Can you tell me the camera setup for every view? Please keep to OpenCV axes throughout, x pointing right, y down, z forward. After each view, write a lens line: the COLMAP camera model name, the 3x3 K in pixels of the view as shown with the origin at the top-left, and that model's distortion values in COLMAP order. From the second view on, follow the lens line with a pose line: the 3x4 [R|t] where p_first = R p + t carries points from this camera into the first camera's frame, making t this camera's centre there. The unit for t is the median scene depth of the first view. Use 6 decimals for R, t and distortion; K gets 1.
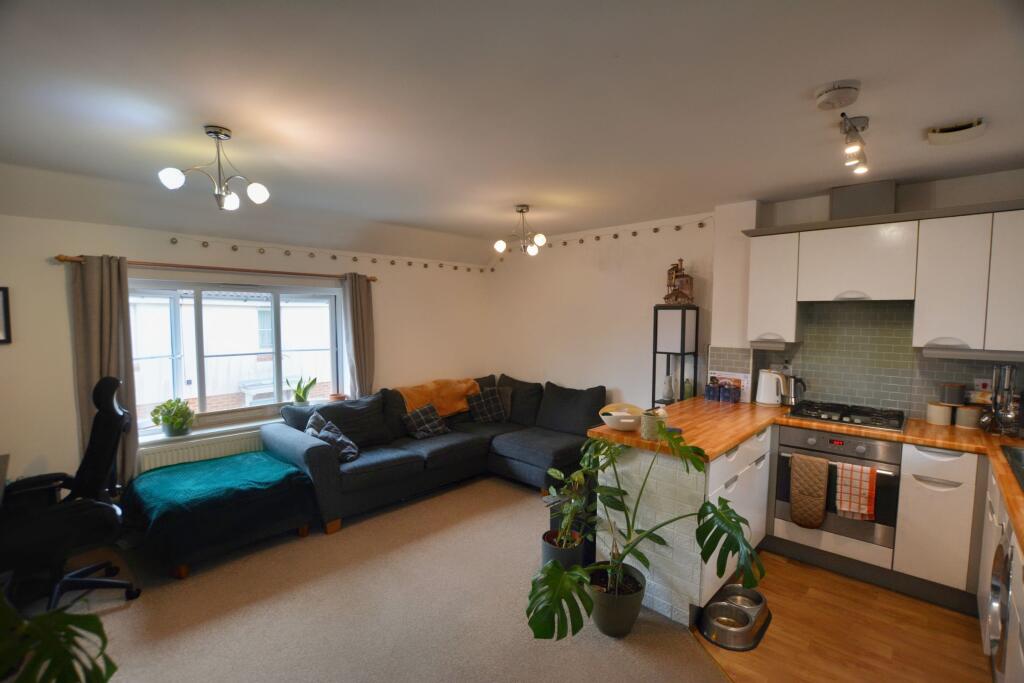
lens RADIAL K [[457.4, 0, 512.0], [0, 457.4, 341.5], [0, 0, 1]] dist [-0.001084, -0.000289]
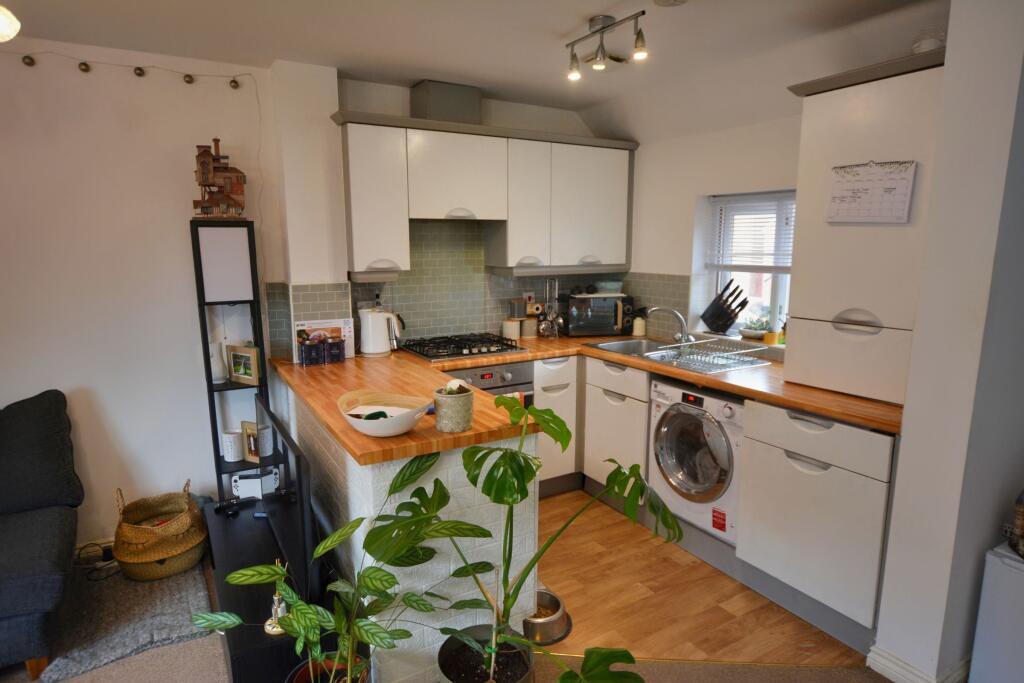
lens RADIAL K [[599.0, 0, 512.0], [0, 599.0, 341.5], [0, 0, 1]] dist [0.004882, 0.000626]
pose [[0.284573, -0.170618, 0.943349, -0.325788], [0.059188, 0.985284, 0.160348, -0.031133], [-0.956825, 0.010204, 0.290484, 0.490782]]
